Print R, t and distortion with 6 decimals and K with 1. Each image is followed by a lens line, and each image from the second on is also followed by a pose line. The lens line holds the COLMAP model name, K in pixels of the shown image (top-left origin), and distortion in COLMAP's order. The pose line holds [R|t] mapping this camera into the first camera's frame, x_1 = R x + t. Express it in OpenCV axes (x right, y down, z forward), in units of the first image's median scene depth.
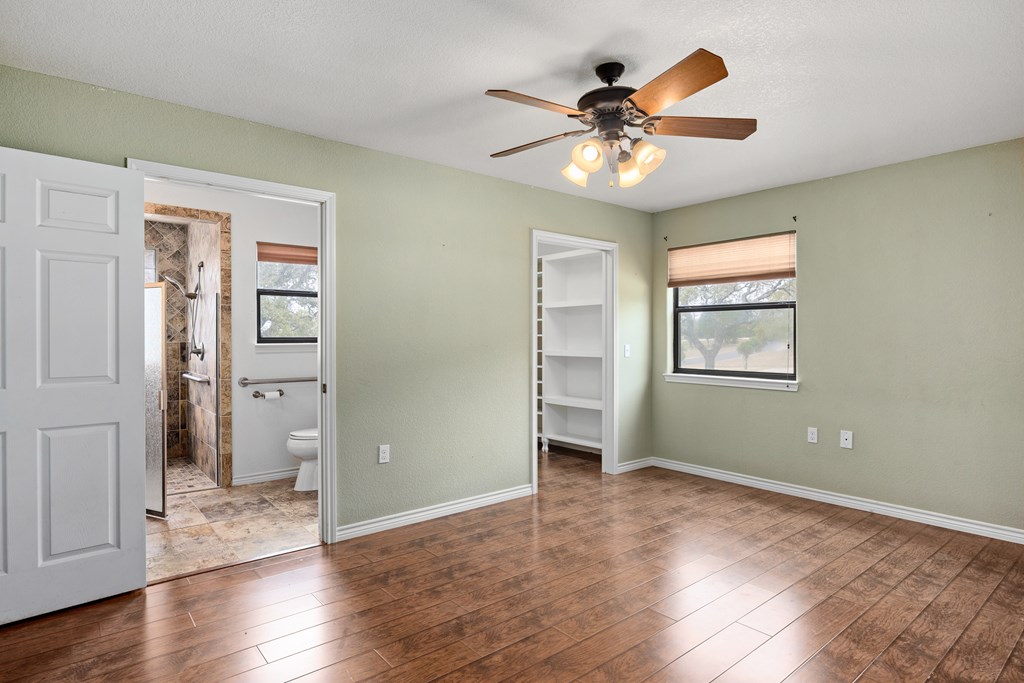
lens RADIAL K [[581.8, 0, 513.4], [0, 581.8, 339.2], [0, 0, 1]] dist [-0.000887, 0.000573]
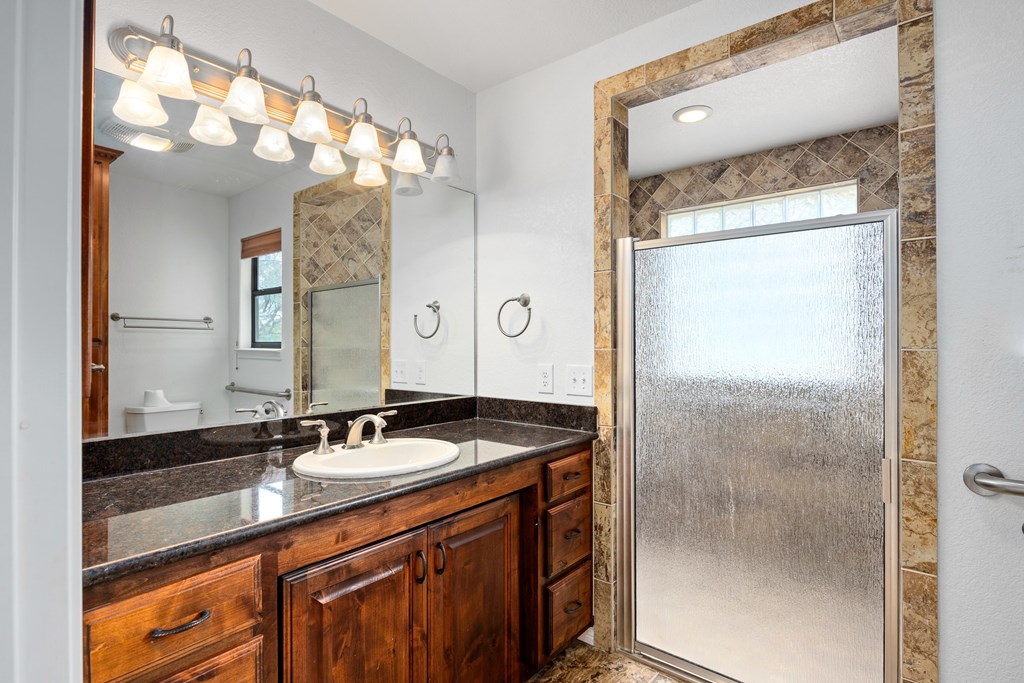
lens RADIAL K [[493.6, 0, 513.8], [0, 493.6, 339.5], [0, 0, 1]] dist [-0.017795, 0.000531]
pose [[0.185515, -0.004967, -0.982629, -0.261860], [-0.006910, 0.999956, -0.006359, 0.002706], [0.982617, 0.007970, 0.185472, 0.717702]]
